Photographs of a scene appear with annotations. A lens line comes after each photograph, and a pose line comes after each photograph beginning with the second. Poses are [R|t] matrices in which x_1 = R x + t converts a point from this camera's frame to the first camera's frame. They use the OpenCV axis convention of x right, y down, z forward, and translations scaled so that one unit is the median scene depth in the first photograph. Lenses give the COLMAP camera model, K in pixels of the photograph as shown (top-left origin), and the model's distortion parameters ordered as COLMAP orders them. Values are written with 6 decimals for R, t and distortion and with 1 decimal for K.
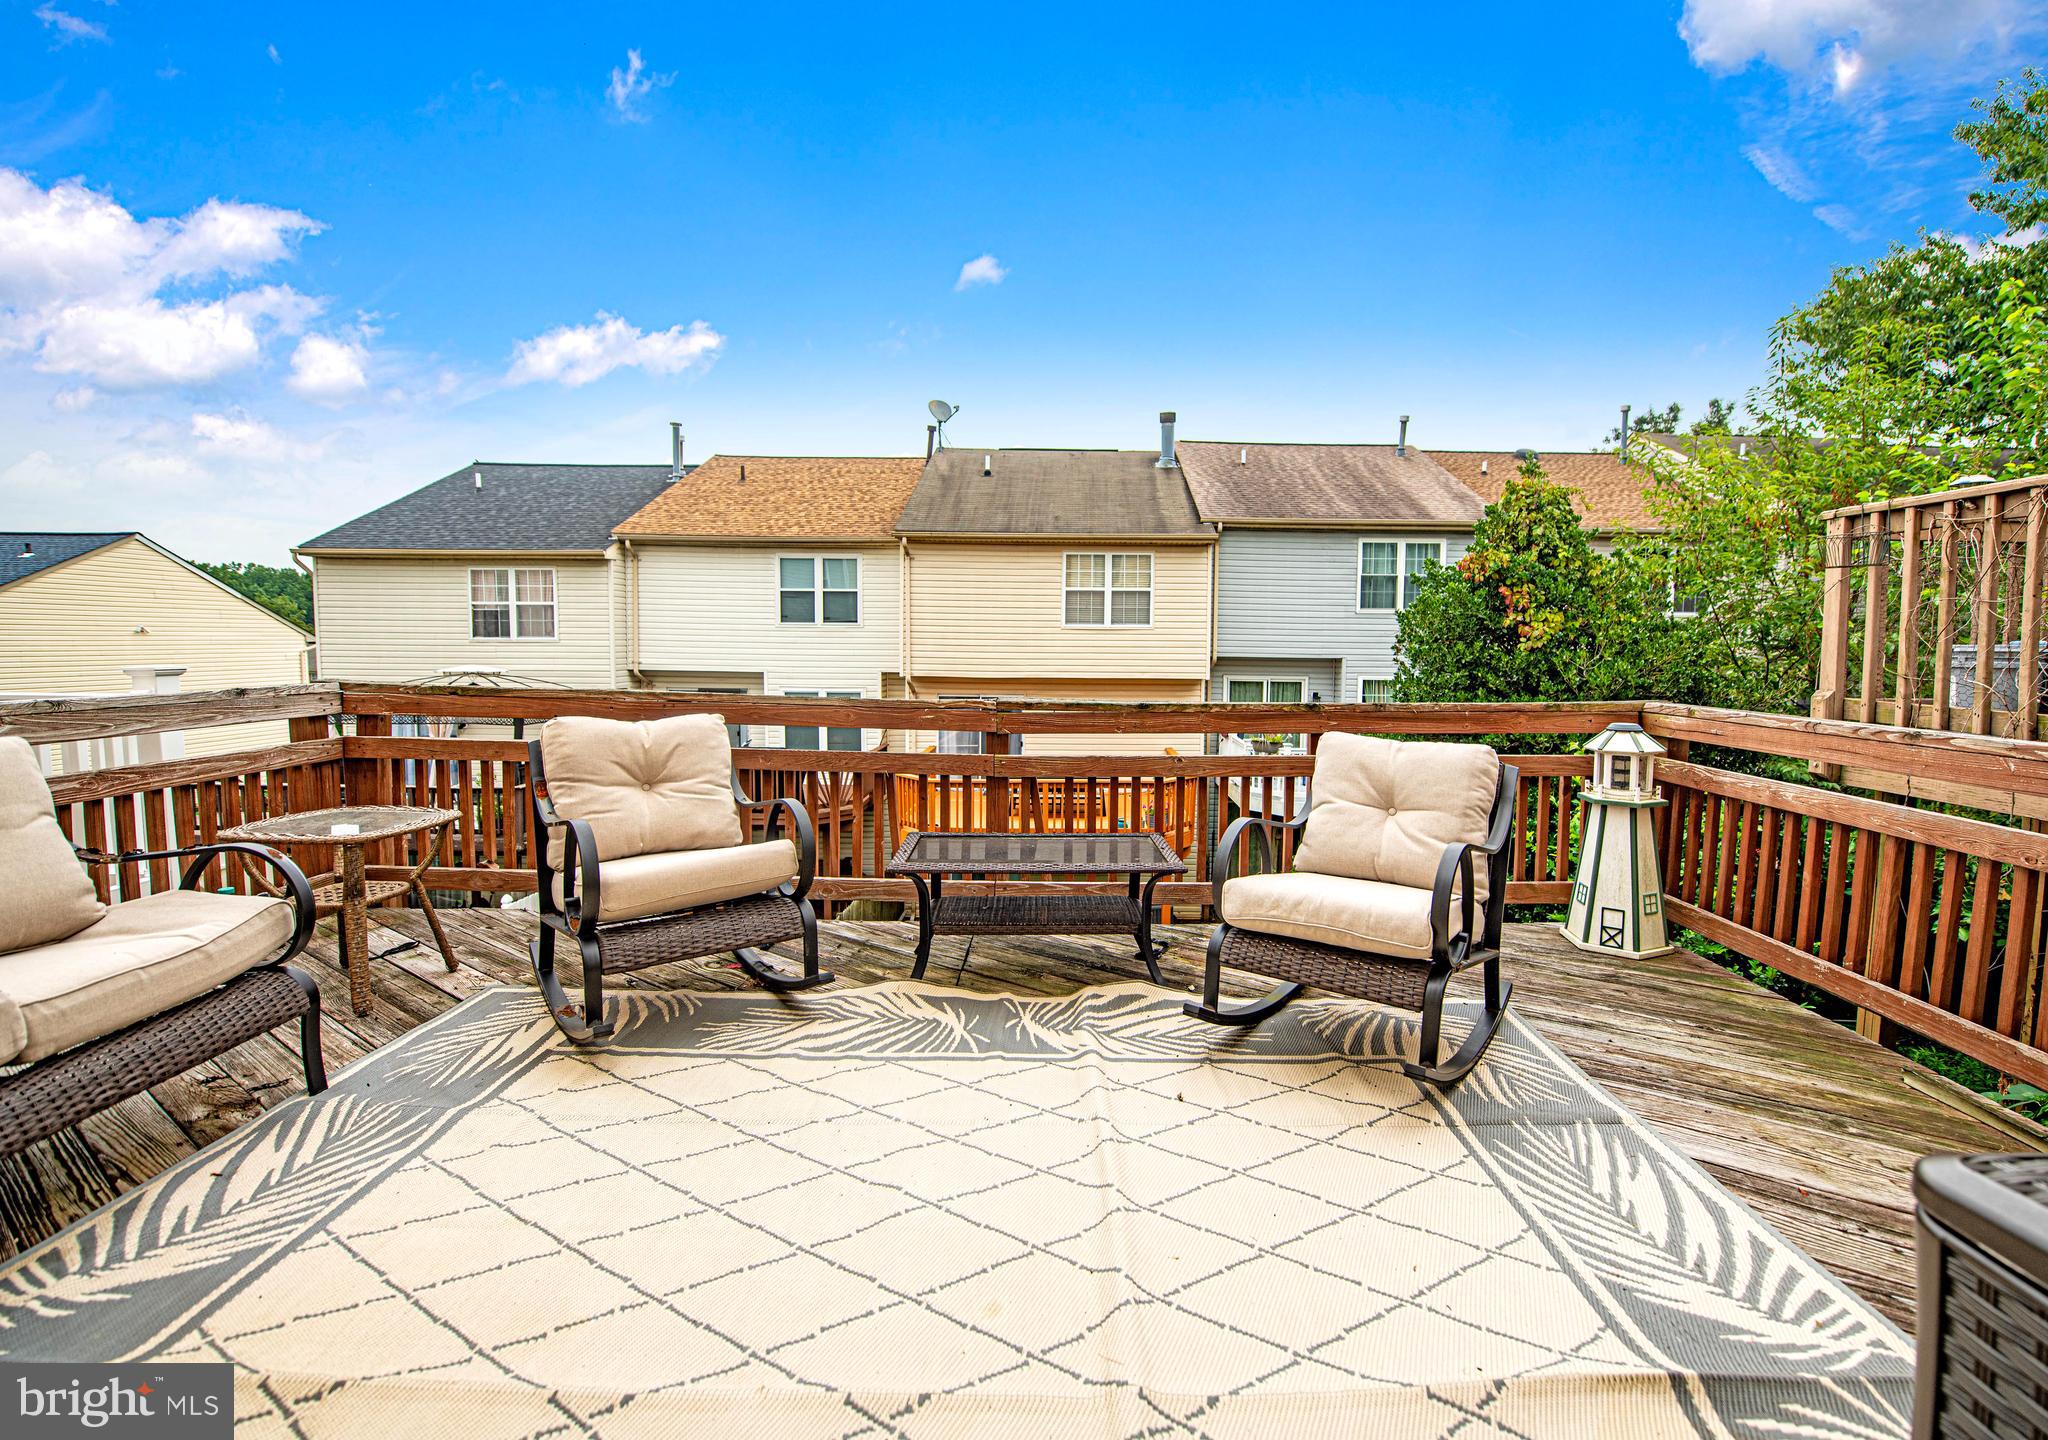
lens RADIAL K [[880.6, 0, 1083.5], [0, 880.6, 698.7], [0, 0, 1]] dist [-0.014451, -0.000401]
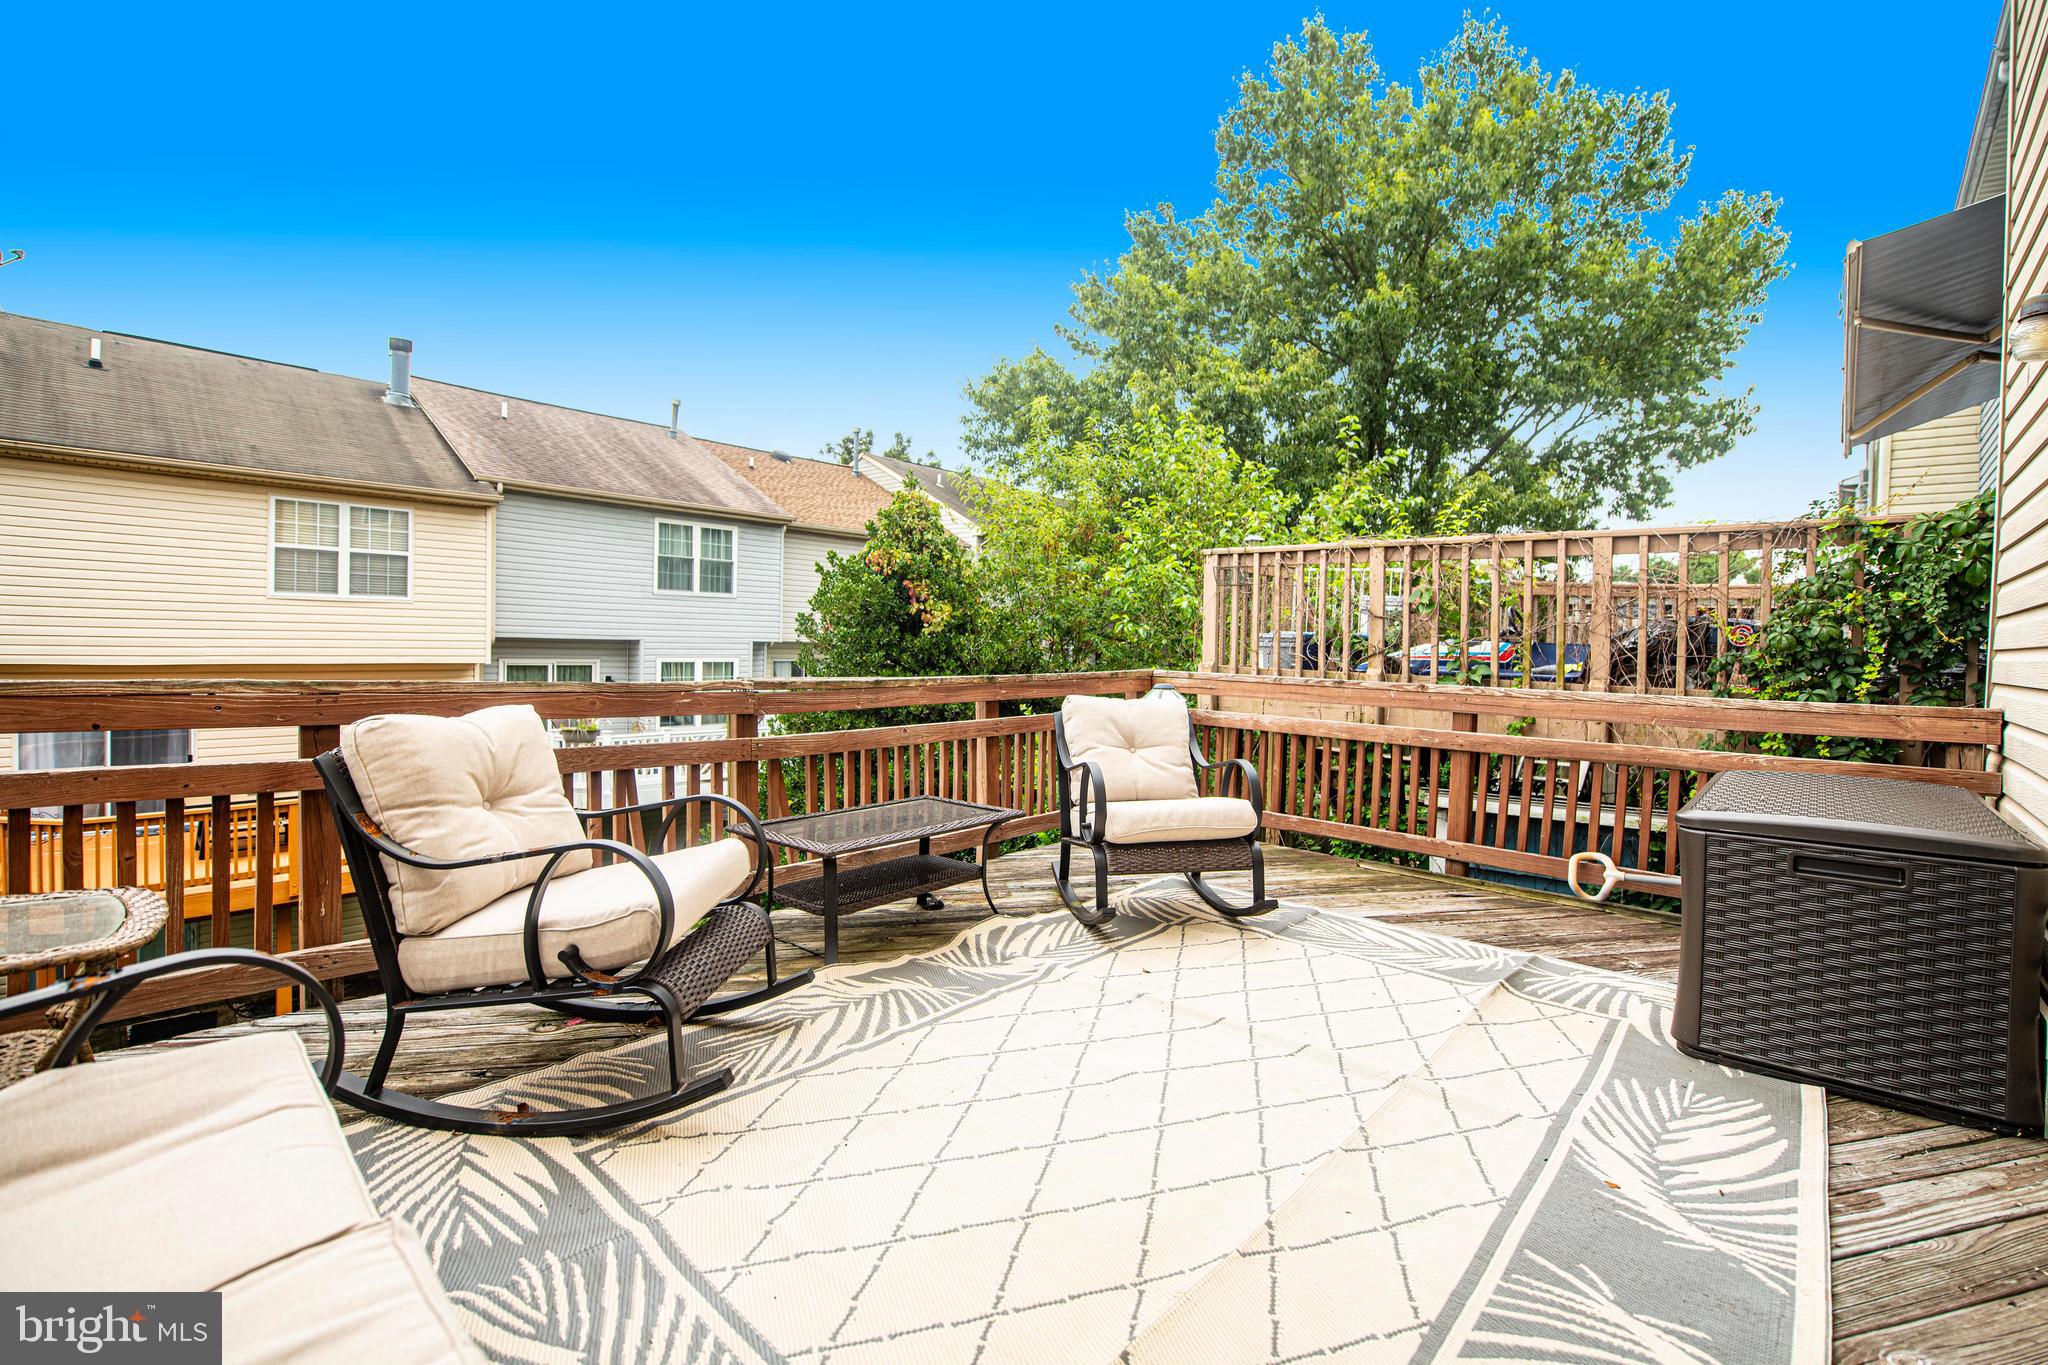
lens RADIAL K [[888.5, 0, 1028.7], [0, 888.5, 650.5], [0, 0, 1]] dist [-0.010772, -0.001196]
pose [[0.685238, -0.002285, 0.728316, -0.126120], [0.028094, 0.999334, -0.023297, 0.000111], [-0.727778, 0.036425, 0.684845, 0.026256]]
